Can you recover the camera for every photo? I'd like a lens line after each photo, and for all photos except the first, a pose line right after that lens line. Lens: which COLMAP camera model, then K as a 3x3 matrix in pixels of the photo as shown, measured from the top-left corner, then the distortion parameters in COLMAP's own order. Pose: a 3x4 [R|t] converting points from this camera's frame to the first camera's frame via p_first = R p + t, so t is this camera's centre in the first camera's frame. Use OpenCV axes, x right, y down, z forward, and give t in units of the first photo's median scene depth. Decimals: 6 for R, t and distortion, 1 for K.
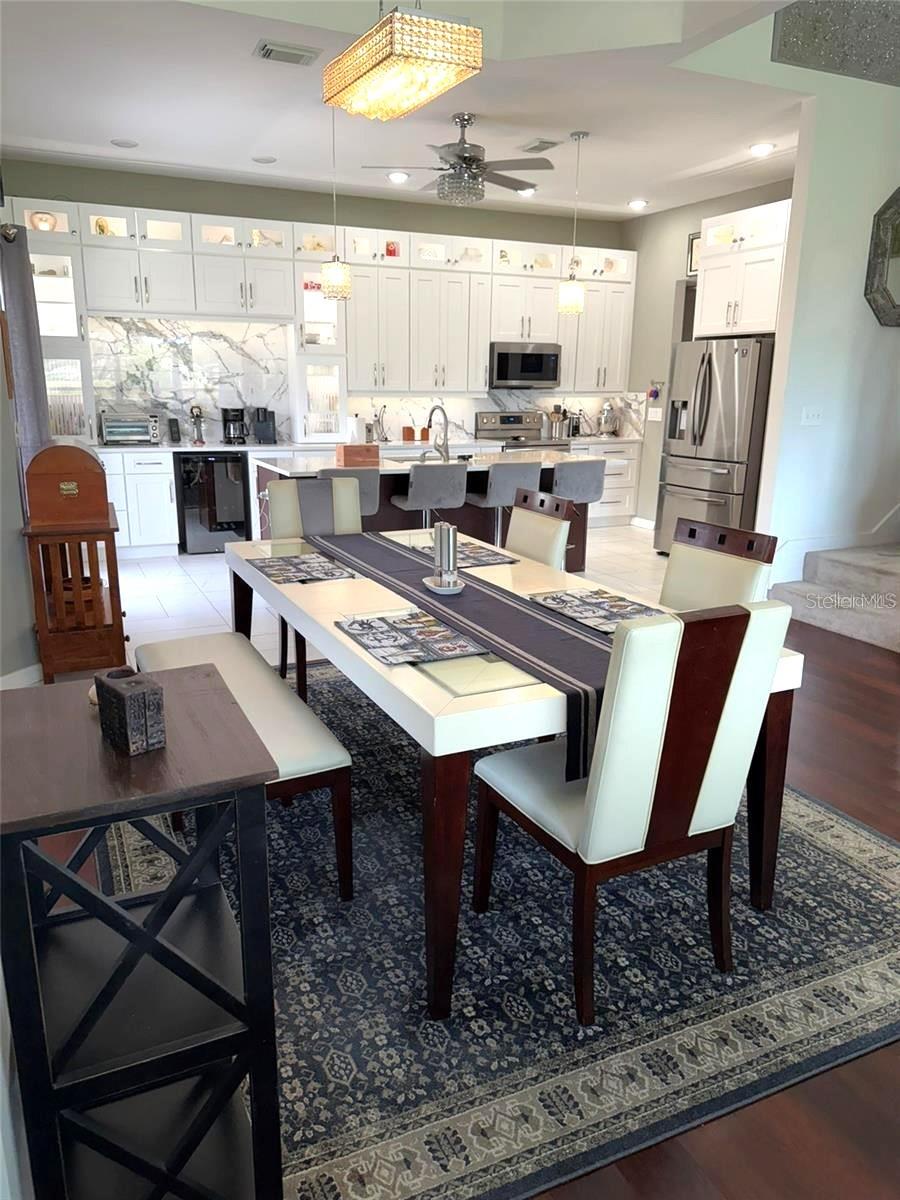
lens RADIAL K [[852.1, 0, 448.2], [0, 852.1, 593.1], [0, 0, 1]] dist [0.163998, -0.320506]
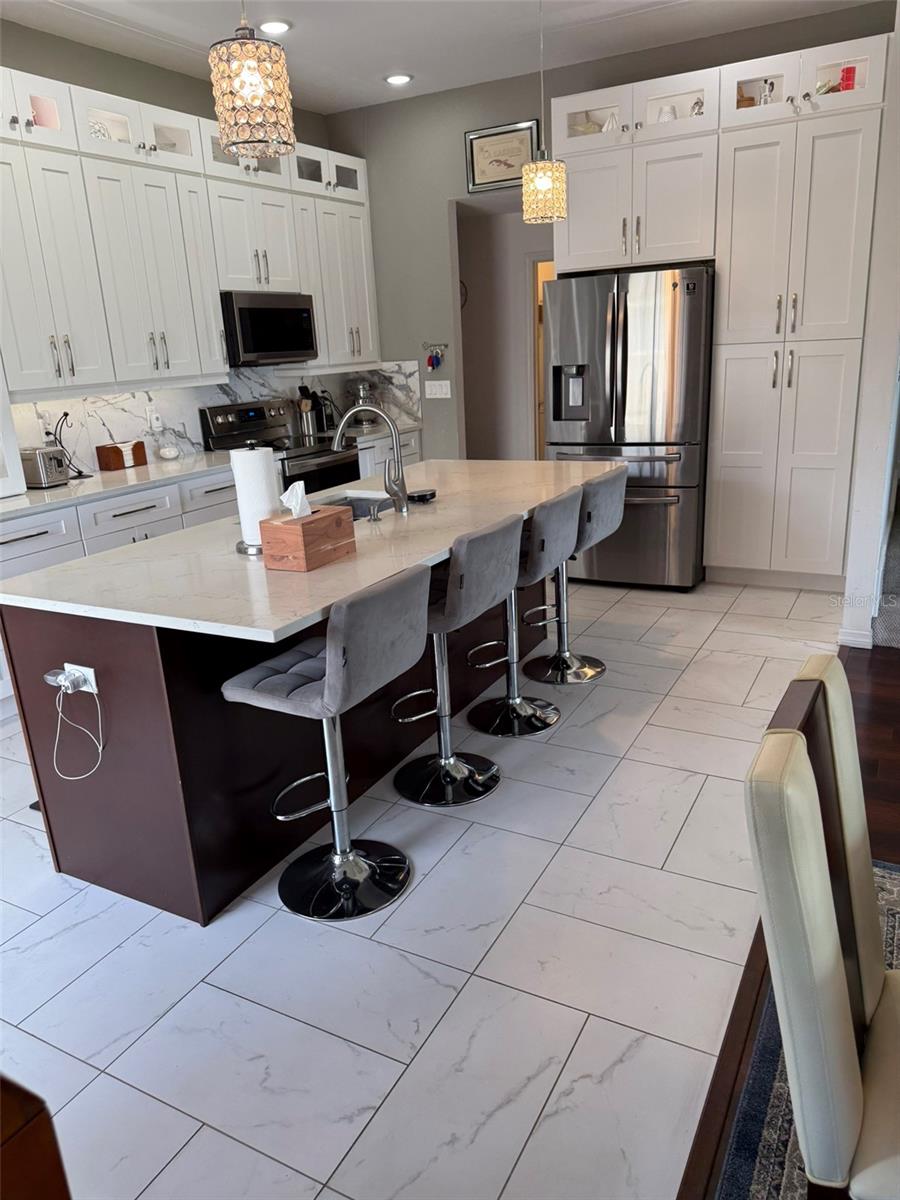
lens RADIAL K [[852.1, 0, 448.2], [0, 852.1, 593.1], [0, 0, 1]] dist [0.163998, -0.320506]
pose [[0.811225, -0.217779, 0.542667, -0.214391], [0.199649, 0.975444, 0.093005, -0.120493], [-0.549595, 0.032895, 0.834783, 0.453013]]
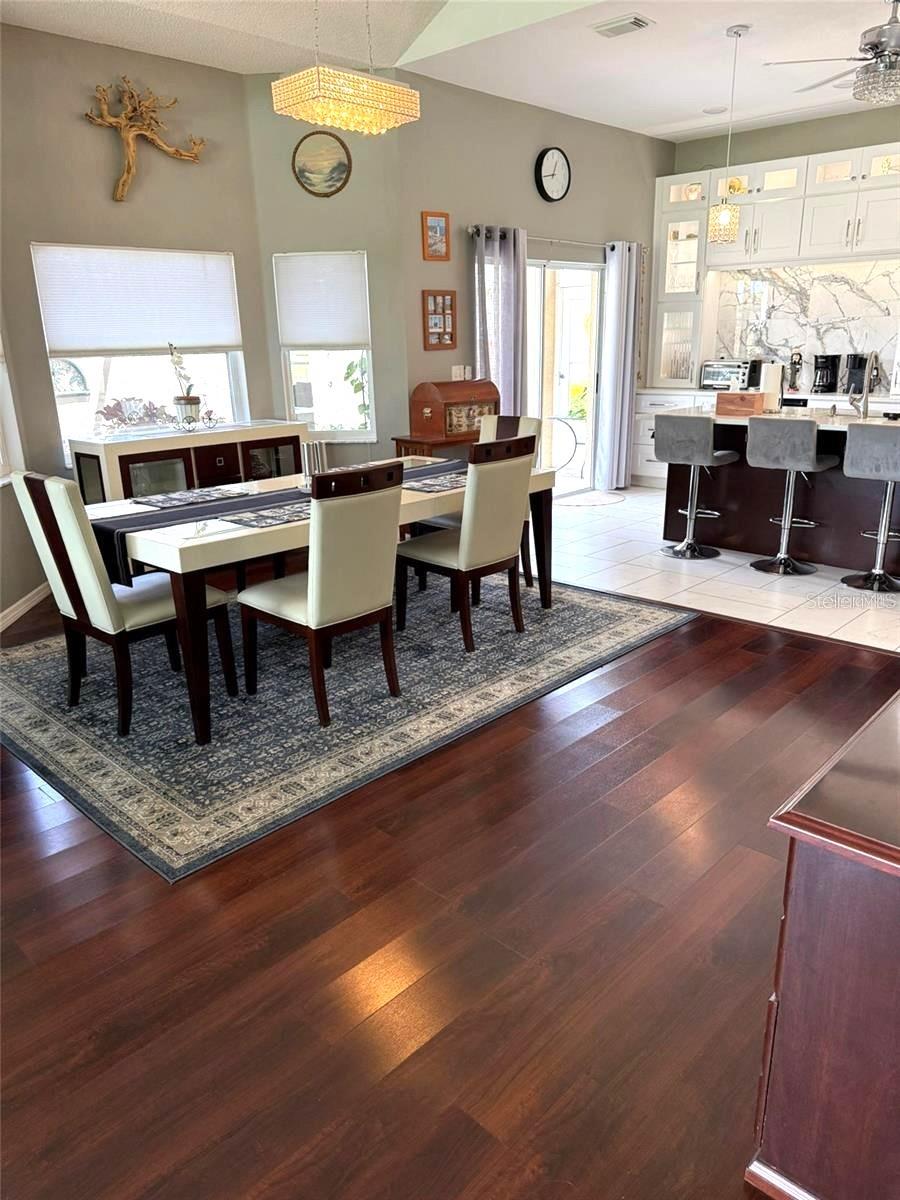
lens RADIAL K [[845.4, 0, 449.6], [0, 845.4, 618.7], [0, 0, 1]] dist [0.001080, 0.000948]
pose [[0.351498, 0.285069, -0.891731, 0.520587], [-0.202508, 0.953113, 0.224868, -0.059064], [0.914024, 0.101542, 0.392746, 0.269219]]
